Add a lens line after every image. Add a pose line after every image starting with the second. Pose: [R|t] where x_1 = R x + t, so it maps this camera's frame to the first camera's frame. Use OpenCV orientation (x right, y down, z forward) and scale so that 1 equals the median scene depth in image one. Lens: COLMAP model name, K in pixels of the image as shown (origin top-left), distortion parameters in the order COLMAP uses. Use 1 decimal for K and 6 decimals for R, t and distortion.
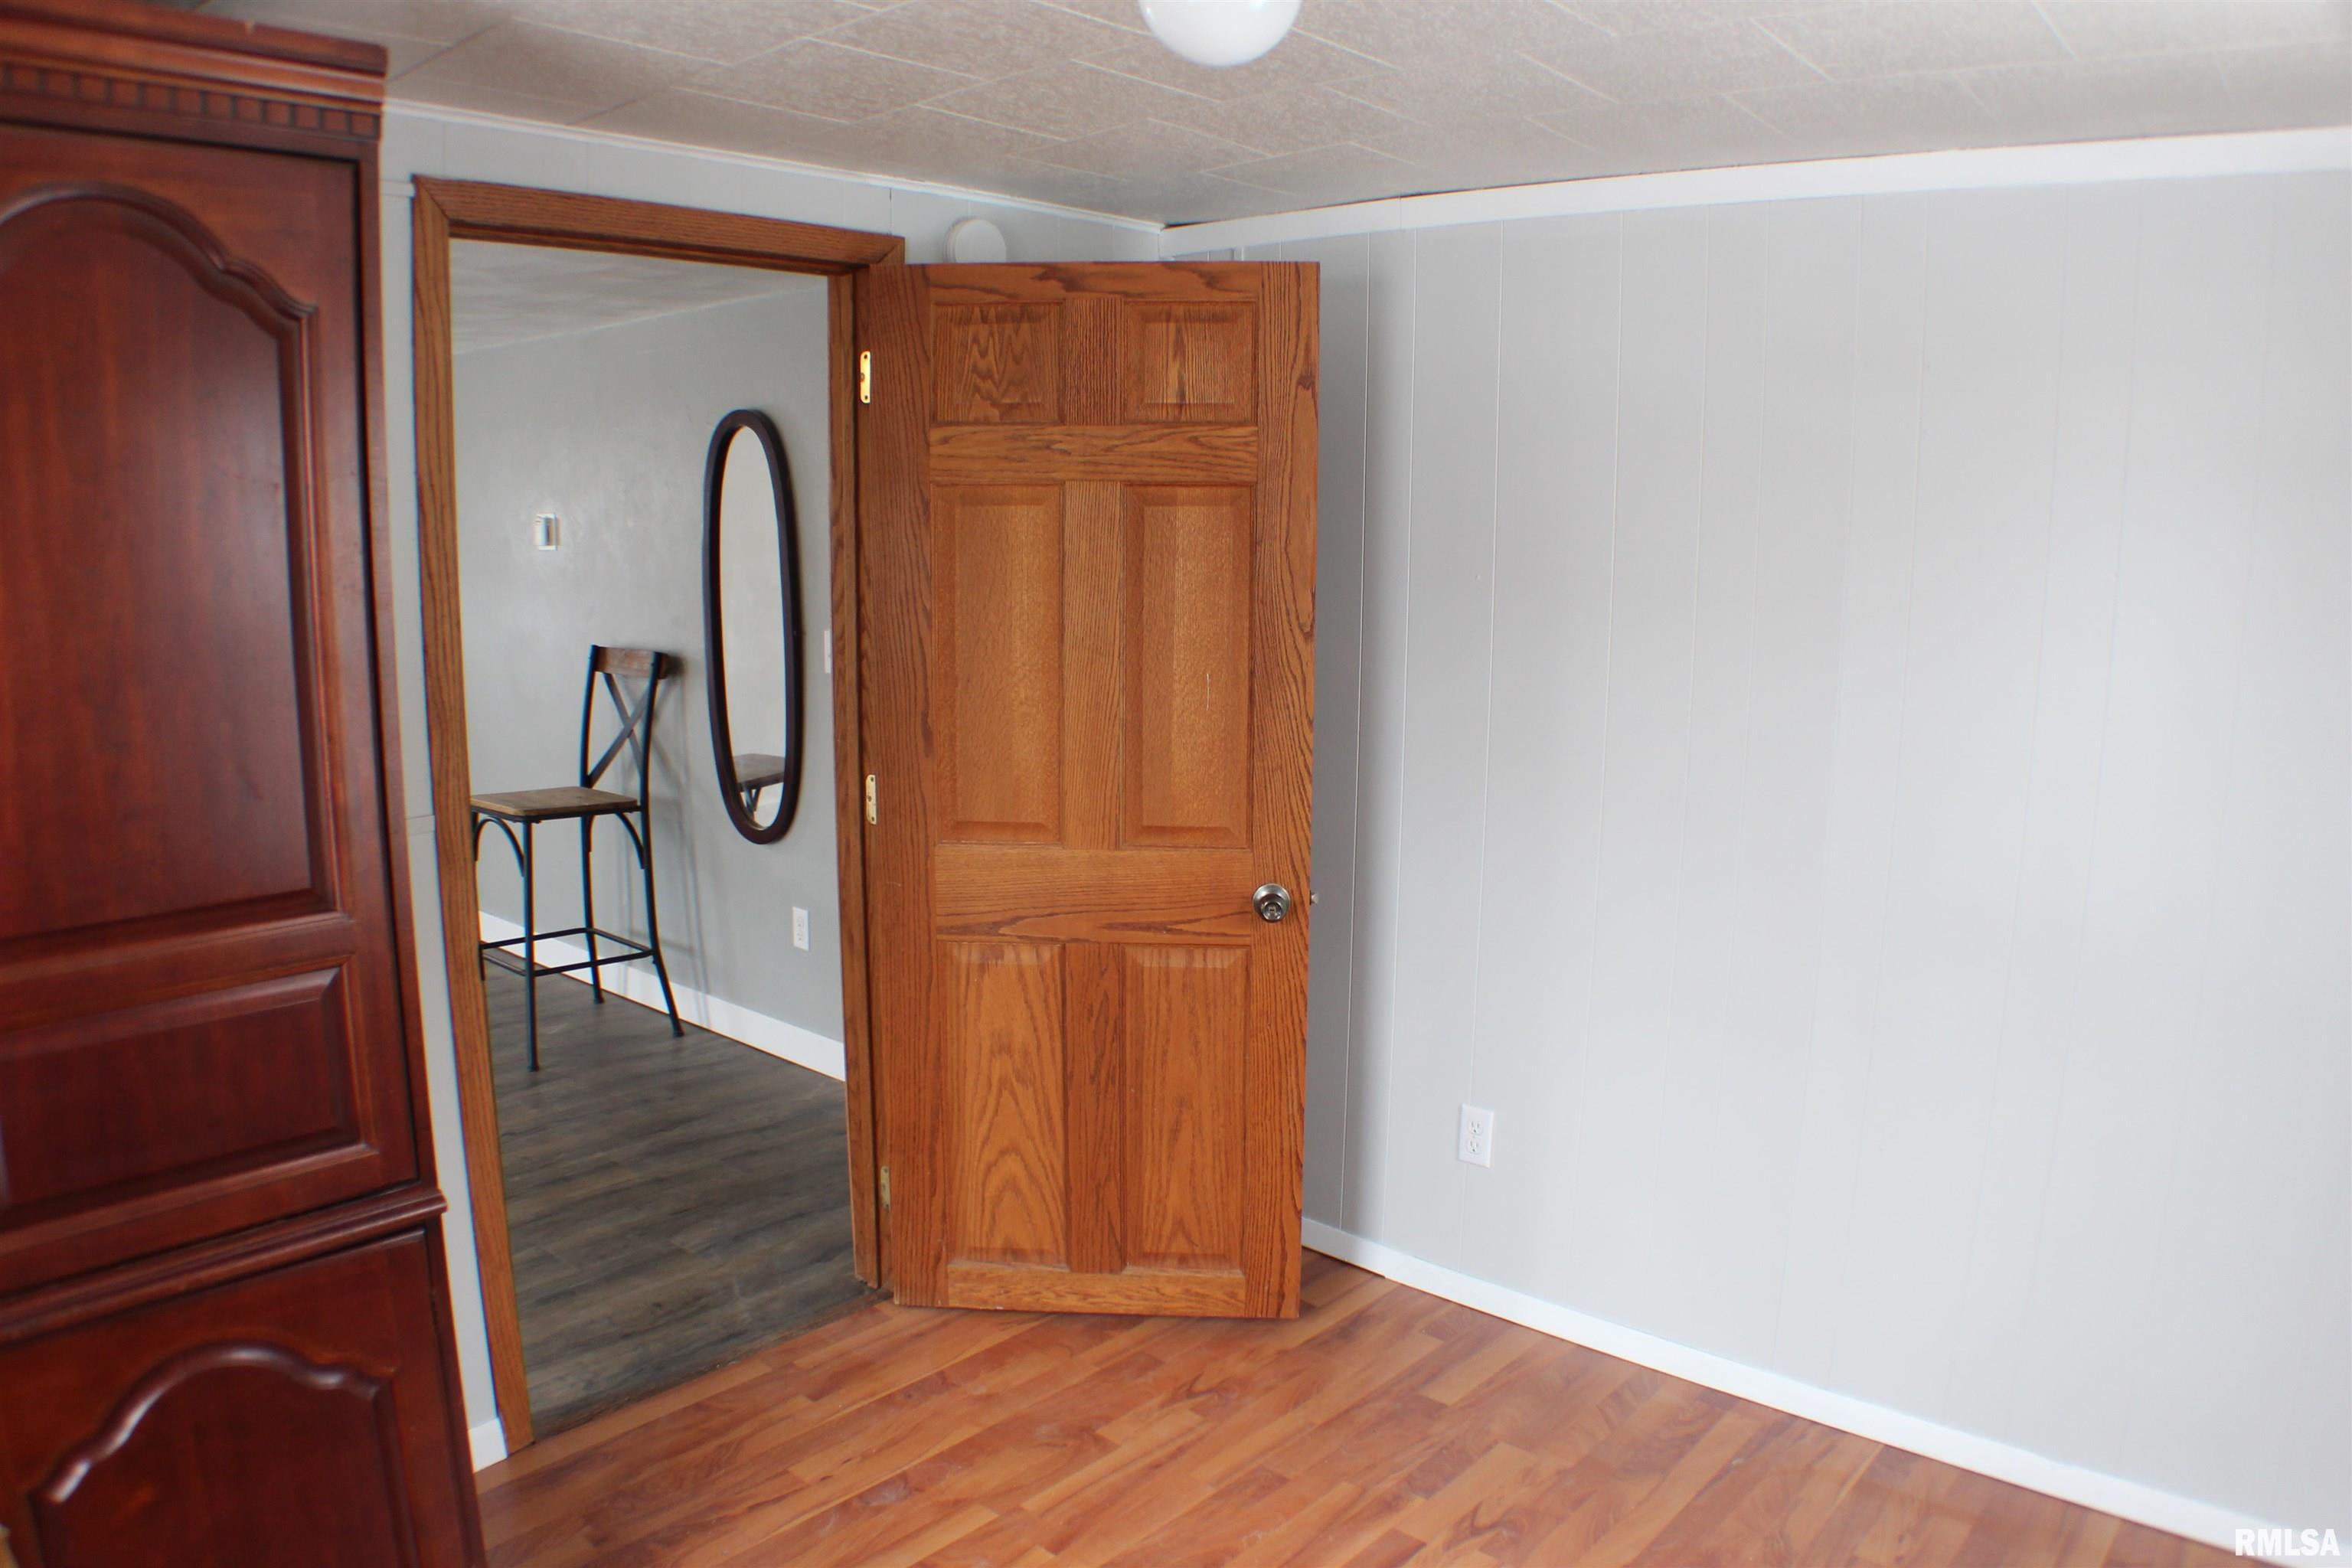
lens RADIAL K [[1637.5, 0, 1176.0], [0, 1637.5, 784.0], [0, 0, 1]] dist [-0.205109, 0.080943]
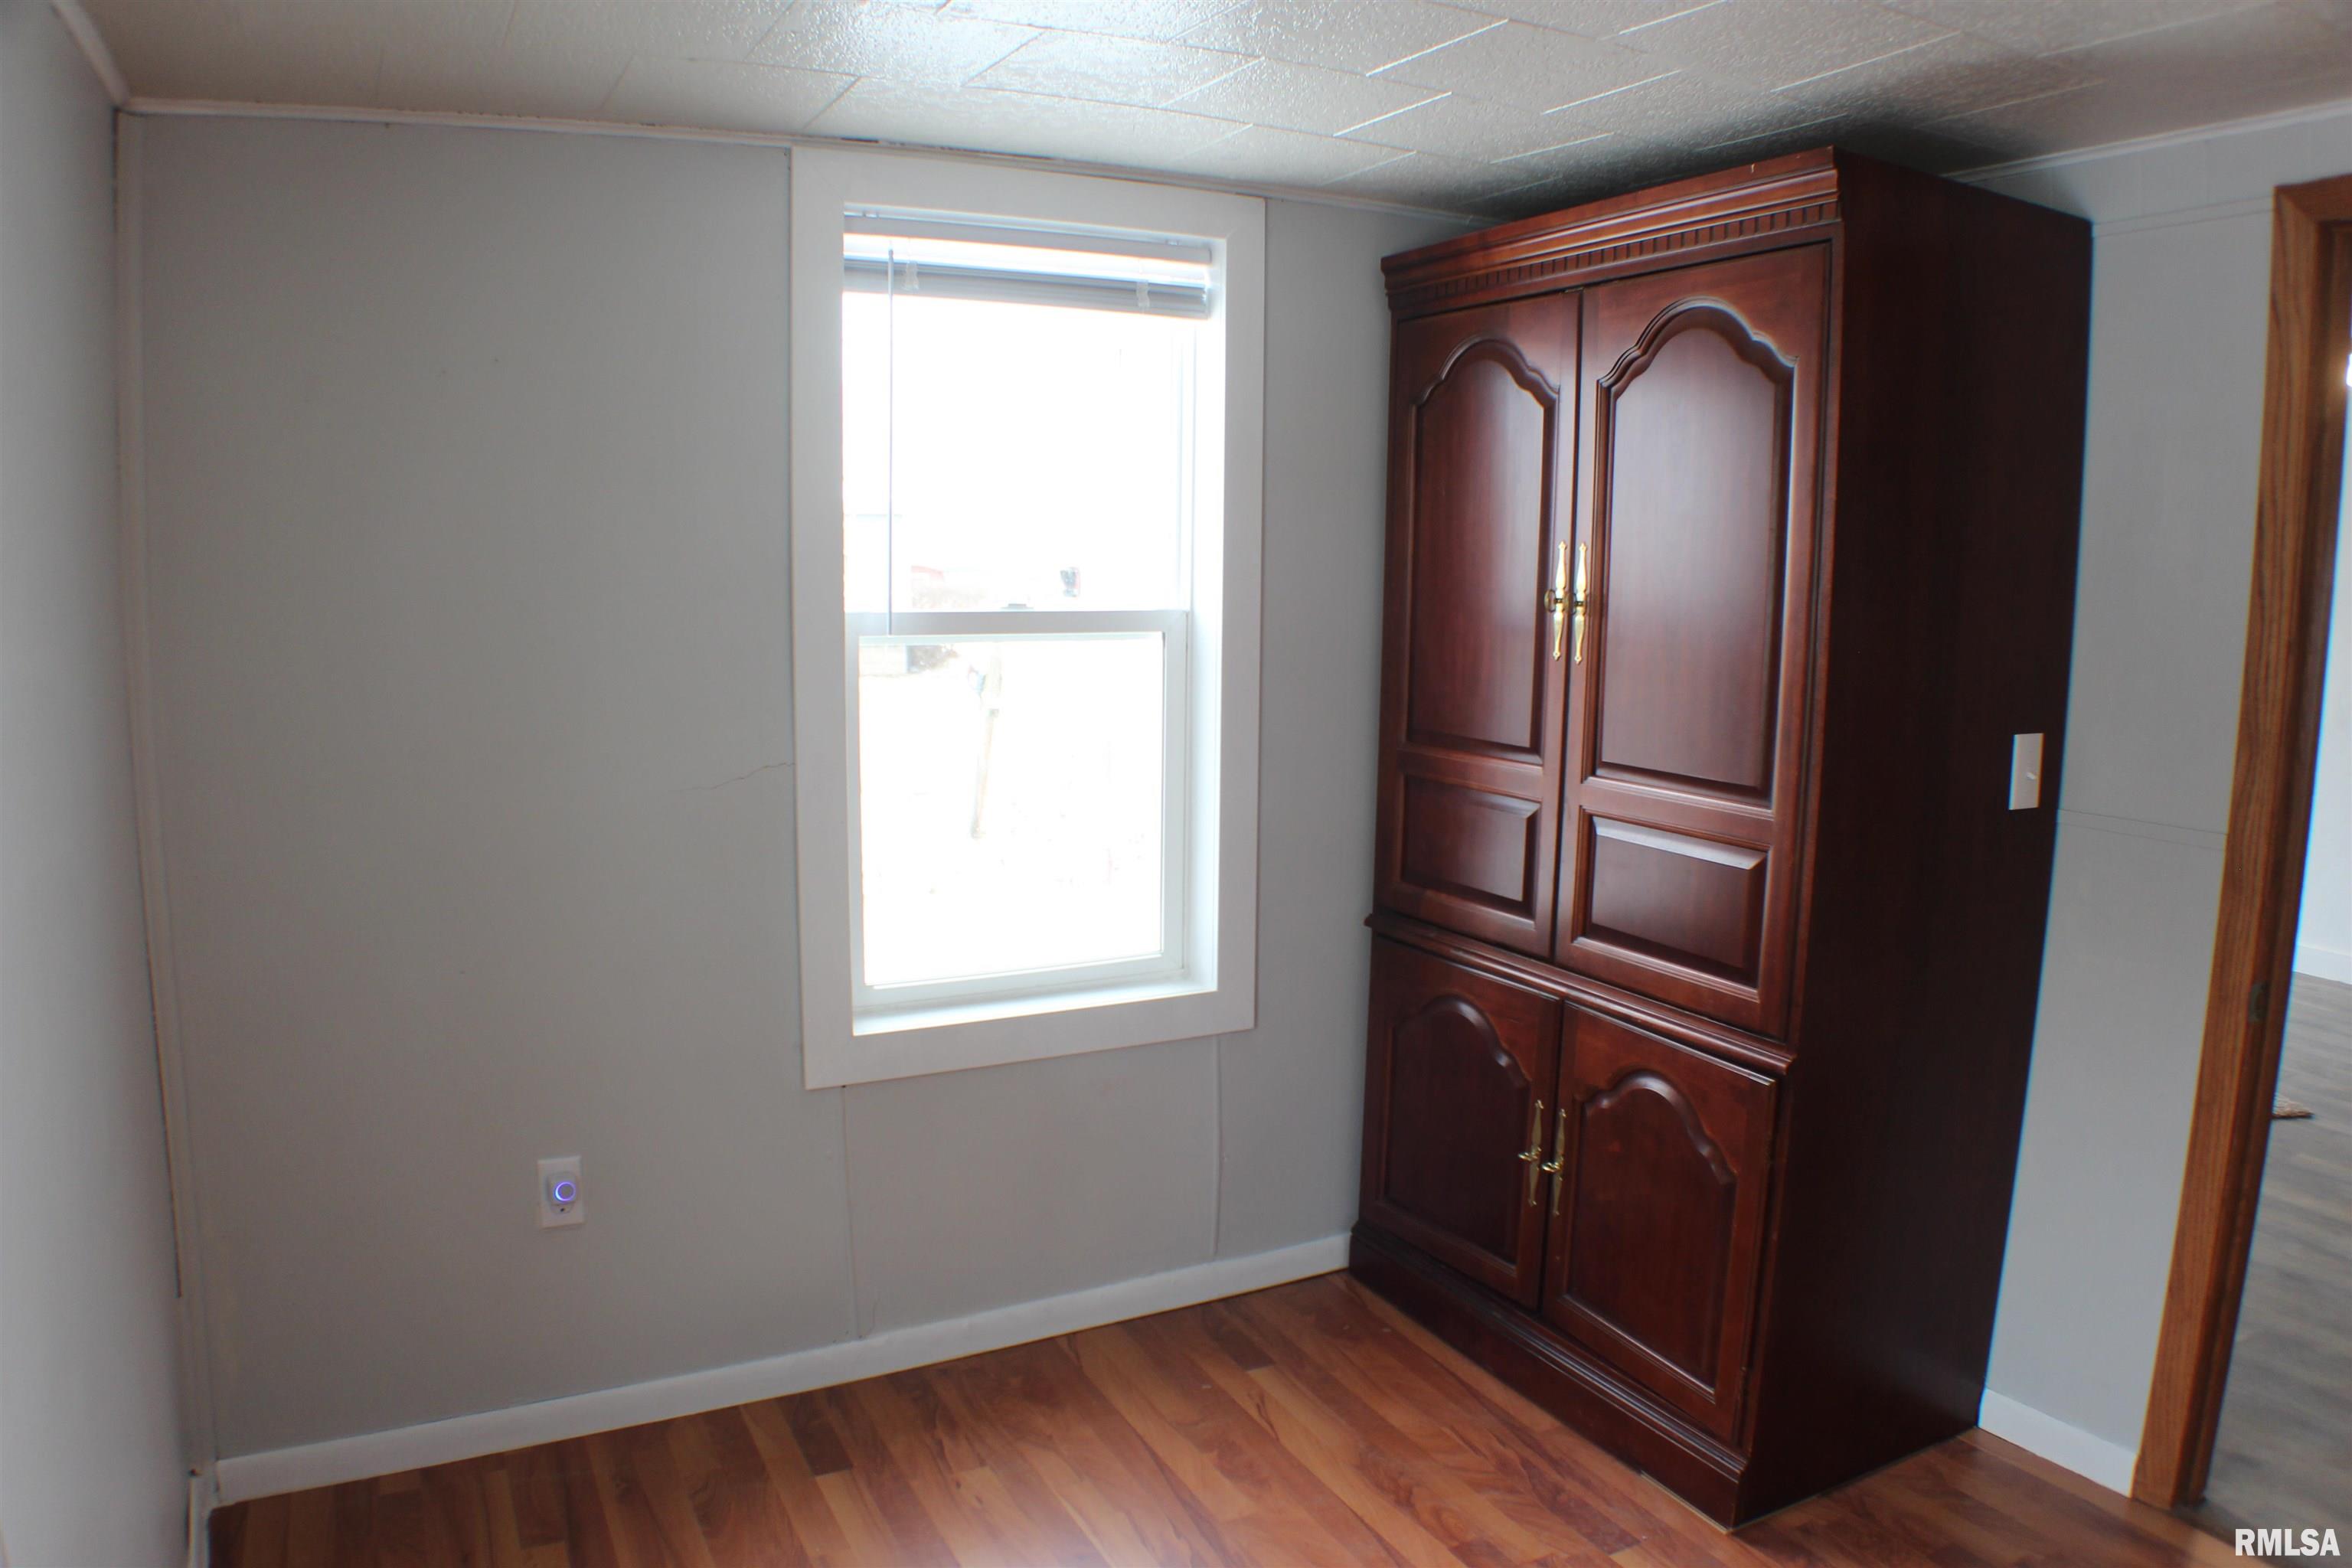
lens RADIAL K [[1637.5, 0, 1176.0], [0, 1637.5, 784.0], [0, 0, 1]] dist [-0.205109, 0.080943]
pose [[-0.358619, 0.134476, -0.923747, 0.882844], [-0.154220, 0.967436, 0.200707, -0.137993], [0.920657, 0.214438, -0.326202, 0.954318]]
